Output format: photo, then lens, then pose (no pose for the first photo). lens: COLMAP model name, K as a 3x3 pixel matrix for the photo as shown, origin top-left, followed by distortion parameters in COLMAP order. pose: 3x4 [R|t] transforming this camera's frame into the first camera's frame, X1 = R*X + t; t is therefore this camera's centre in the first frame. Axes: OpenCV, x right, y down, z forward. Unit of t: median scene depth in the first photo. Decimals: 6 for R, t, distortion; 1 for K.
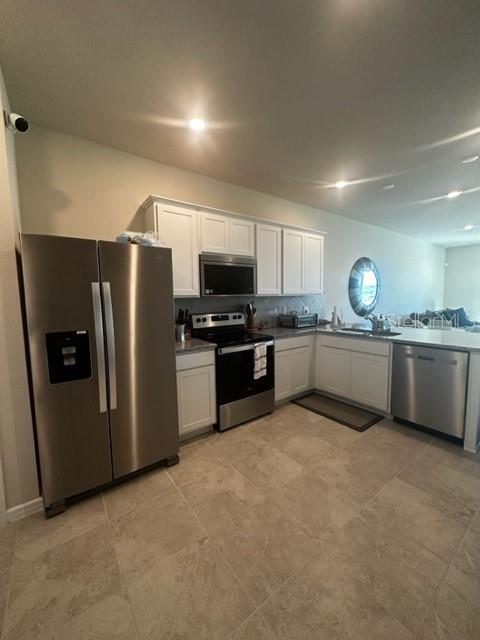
lens RADIAL K [[255.8, 0, 240.0], [0, 255.8, 320.0], [0, 0, 1]] dist [-0.001017, -0.000165]
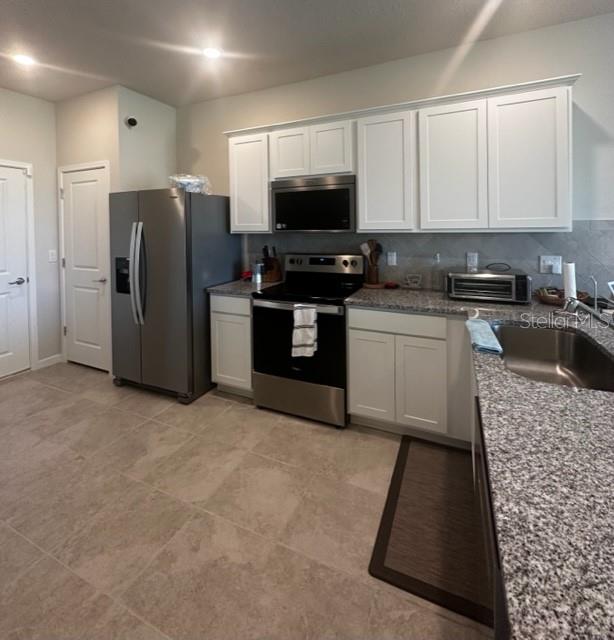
lens RADIAL K [[324.7, 0, 305.6], [0, 324.7, 232.9], [0, 0, 1]] dist [-0.001149, -0.000245]
pose [[0.487397, 0.024890, -0.872826, 0.821986], [-0.073076, 0.997250, -0.012368, -0.086099], [0.870118, 0.069811, 0.487875, 0.591091]]
